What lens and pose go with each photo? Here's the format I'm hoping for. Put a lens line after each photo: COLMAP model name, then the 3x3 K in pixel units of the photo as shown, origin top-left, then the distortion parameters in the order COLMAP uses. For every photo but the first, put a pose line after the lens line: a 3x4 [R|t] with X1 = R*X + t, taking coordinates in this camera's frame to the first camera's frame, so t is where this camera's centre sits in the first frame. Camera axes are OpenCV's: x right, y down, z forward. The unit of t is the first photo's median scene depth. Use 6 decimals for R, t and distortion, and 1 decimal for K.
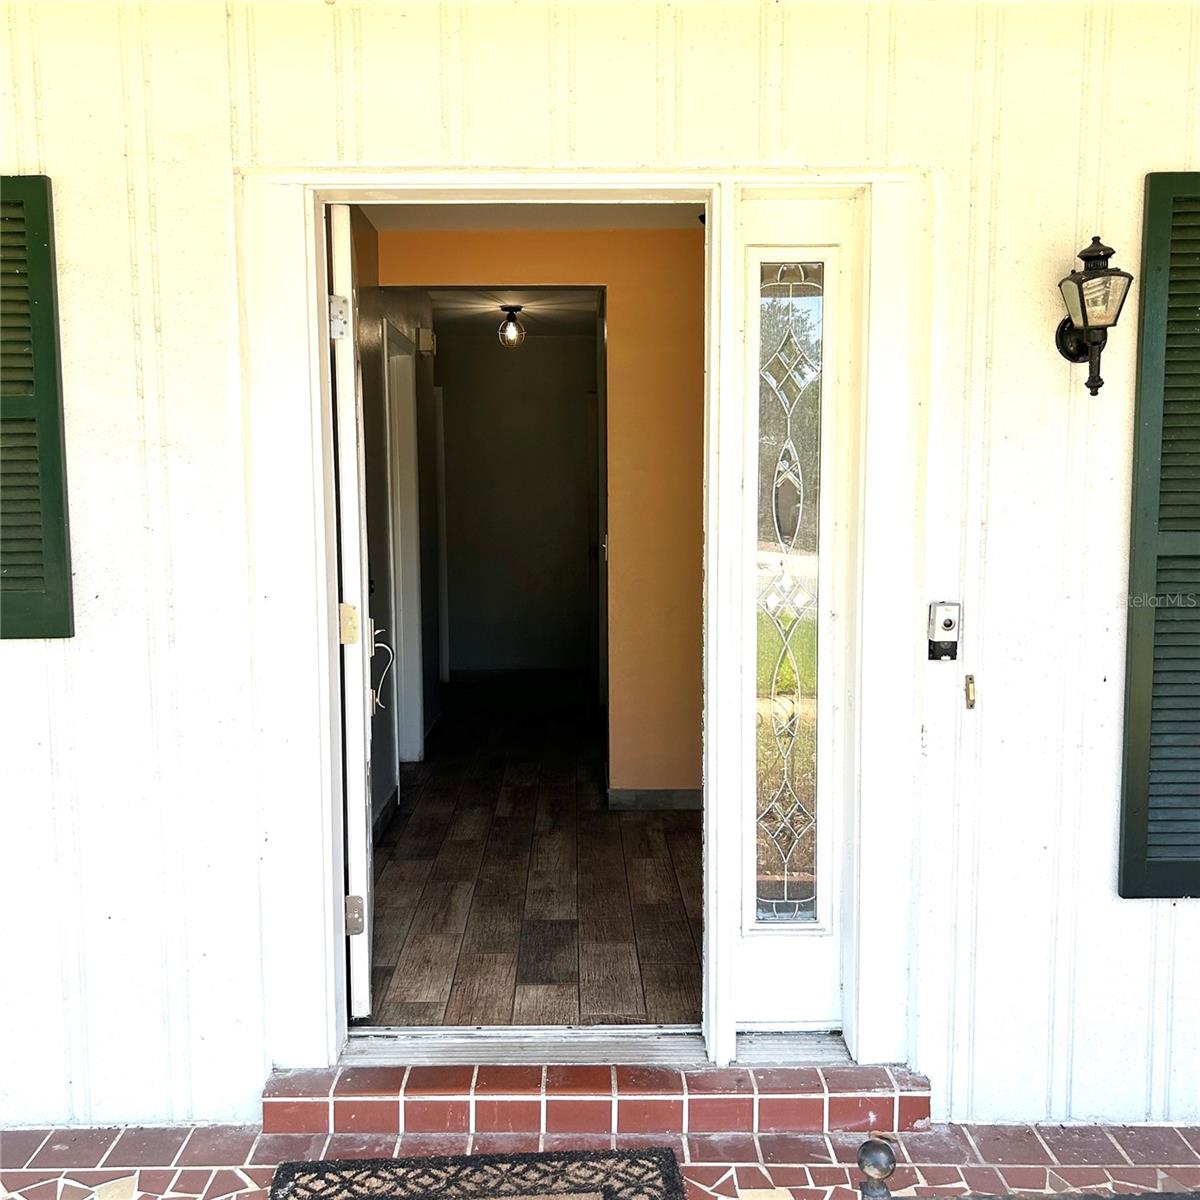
lens RADIAL K [[1219.5, 0, 600.6], [0, 1219.5, 596.7], [0, 0, 1]] dist [0.017469, 0.000000]
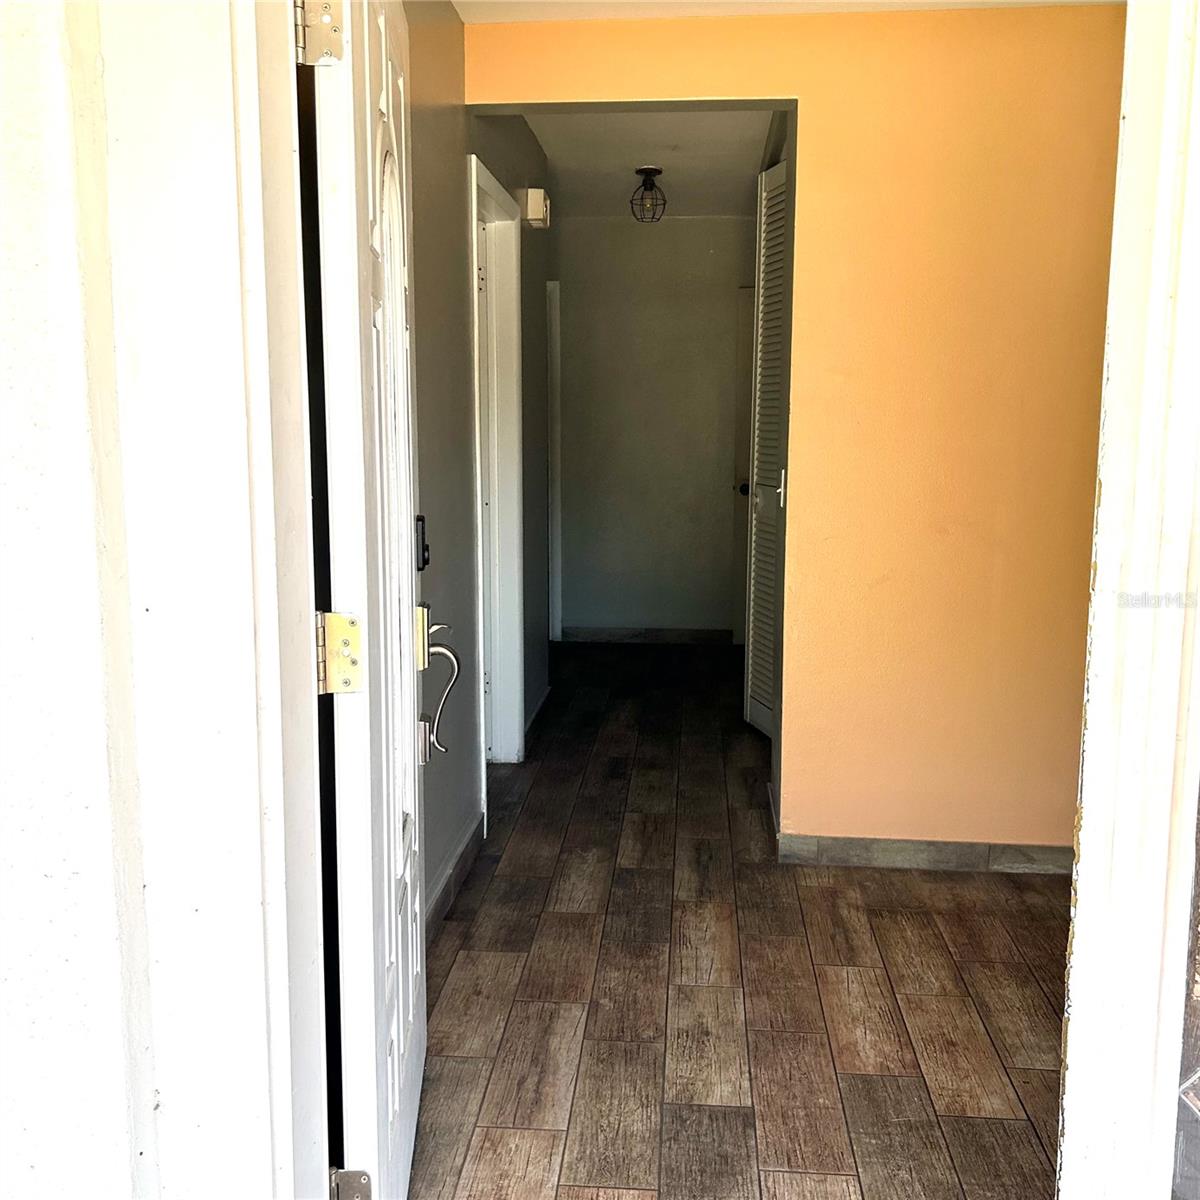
lens RADIAL K [[1219.5, 0, 601.9], [0, 1219.5, 600.0], [0, 0, 1]] dist [0.017469, 0.000000]
pose [[0.995233, 0.023121, -0.094742, -0.037332], [-0.017060, 0.997785, 0.064293, -0.023090], [0.096019, -0.062370, 0.993424, 0.359831]]
